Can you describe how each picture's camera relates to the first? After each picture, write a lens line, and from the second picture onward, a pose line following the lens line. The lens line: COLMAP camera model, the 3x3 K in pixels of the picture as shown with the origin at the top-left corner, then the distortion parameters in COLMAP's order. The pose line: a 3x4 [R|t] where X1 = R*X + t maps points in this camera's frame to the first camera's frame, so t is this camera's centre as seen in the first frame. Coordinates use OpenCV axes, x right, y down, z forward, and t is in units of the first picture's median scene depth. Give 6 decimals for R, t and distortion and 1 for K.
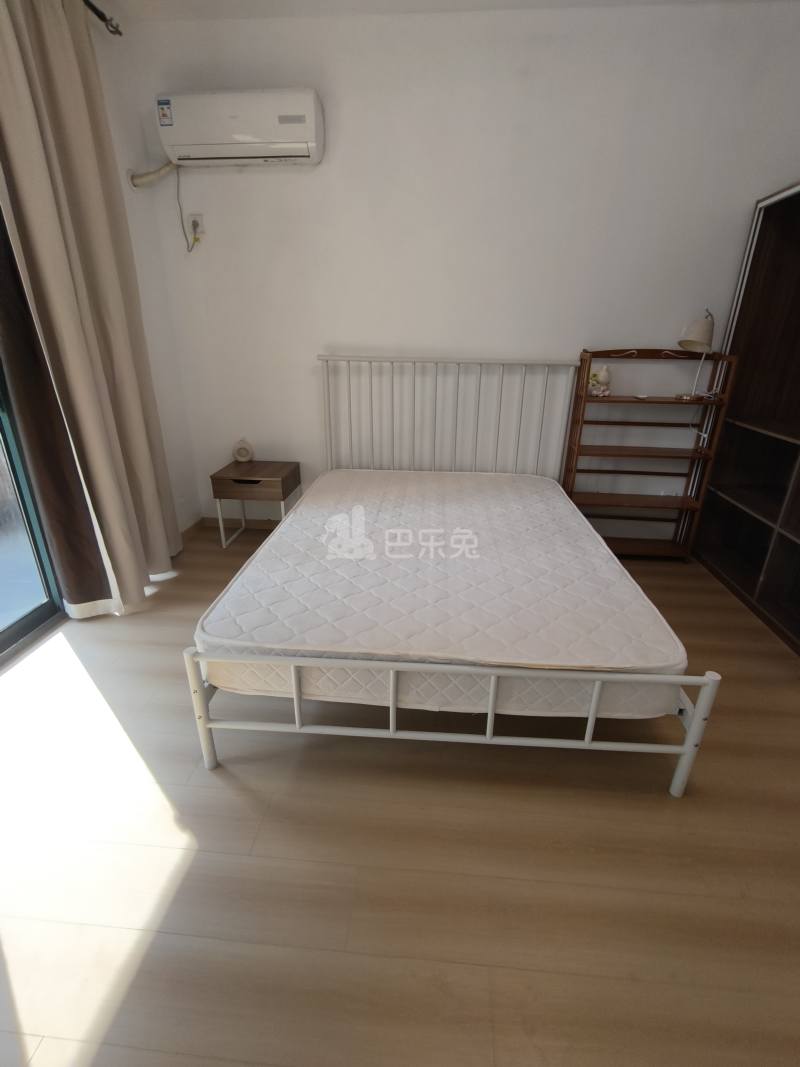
lens RADIAL K [[497.3, 0, 403.5], [0, 497.3, 541.9], [0, 0, 1]] dist [-0.001750, 0.000208]
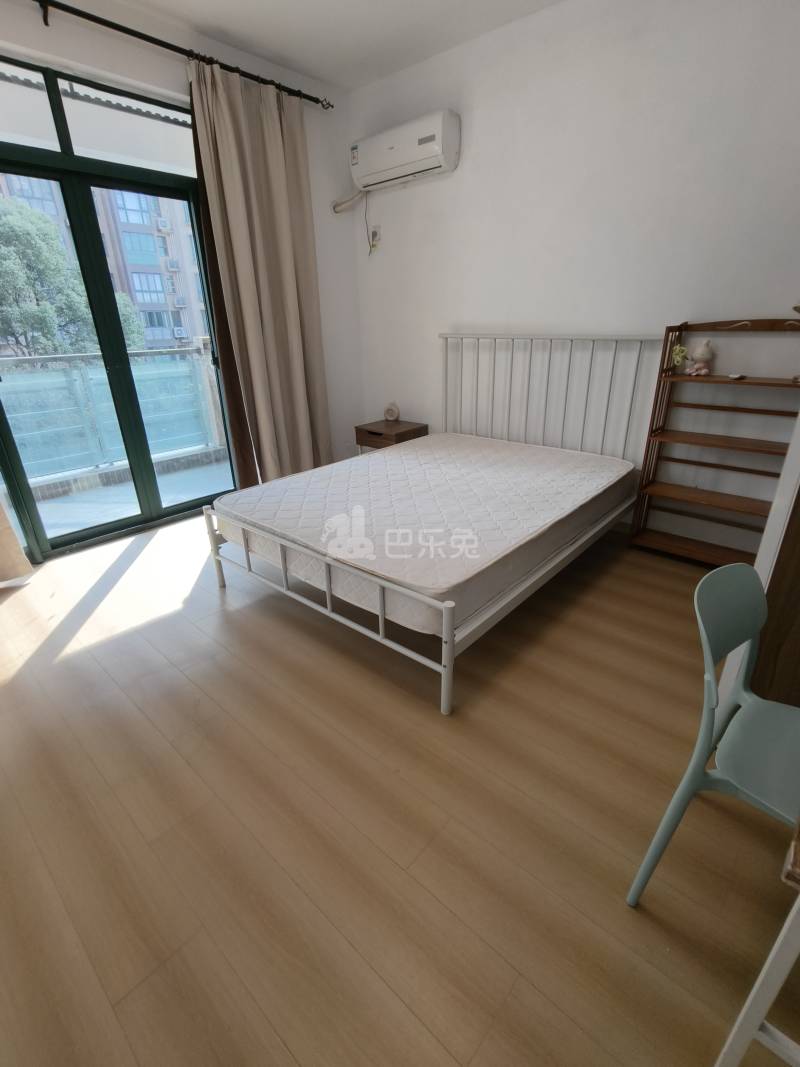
lens RADIAL K [[497.3, 0, 403.5], [0, 497.3, 541.9], [0, 0, 1]] dist [-0.001750, 0.000208]
pose [[0.799887, 0.218110, -0.559114, 0.559136], [-0.204063, 0.974959, 0.088391, 0.023733], [0.564392, 0.043391, 0.824366, -0.006615]]
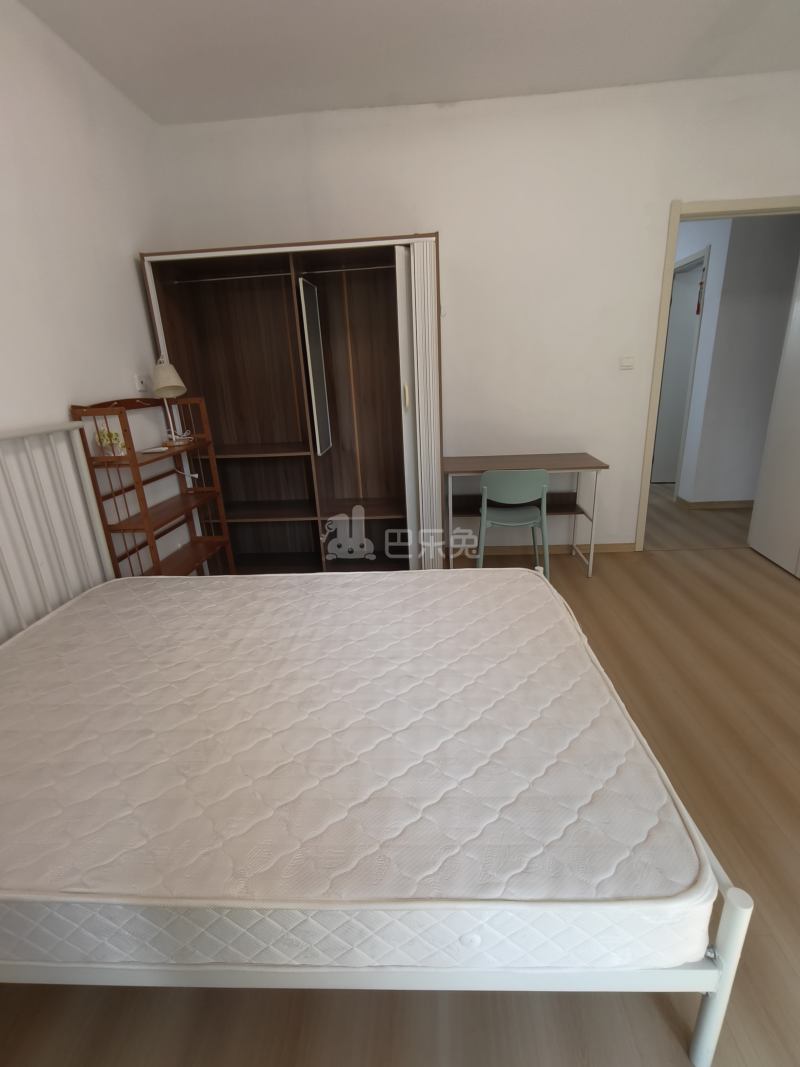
lens RADIAL K [[497.3, 0, 403.5], [0, 497.3, 541.9], [0, 0, 1]] dist [-0.001750, 0.000208]
pose [[-0.026602, -0.332500, 0.942728, -0.421874], [0.425706, 0.849505, 0.311633, -0.244650], [-0.904470, 0.409615, 0.118949, 0.571775]]
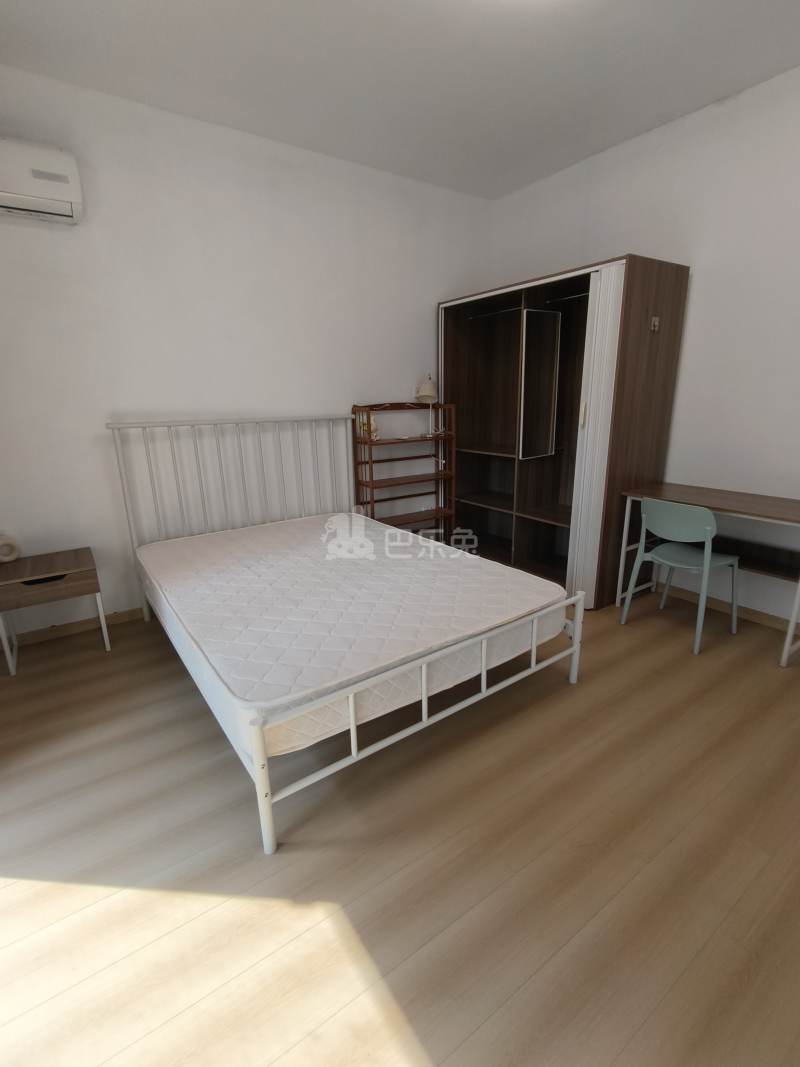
lens RADIAL K [[497.3, 0, 403.5], [0, 497.3, 541.9], [0, 0, 1]] dist [-0.001750, 0.000208]
pose [[0.767901, -0.207617, 0.605989, -0.367824], [0.272634, 0.961986, -0.015894, -0.009969], [-0.579653, 0.177418, 0.795314, 0.013318]]
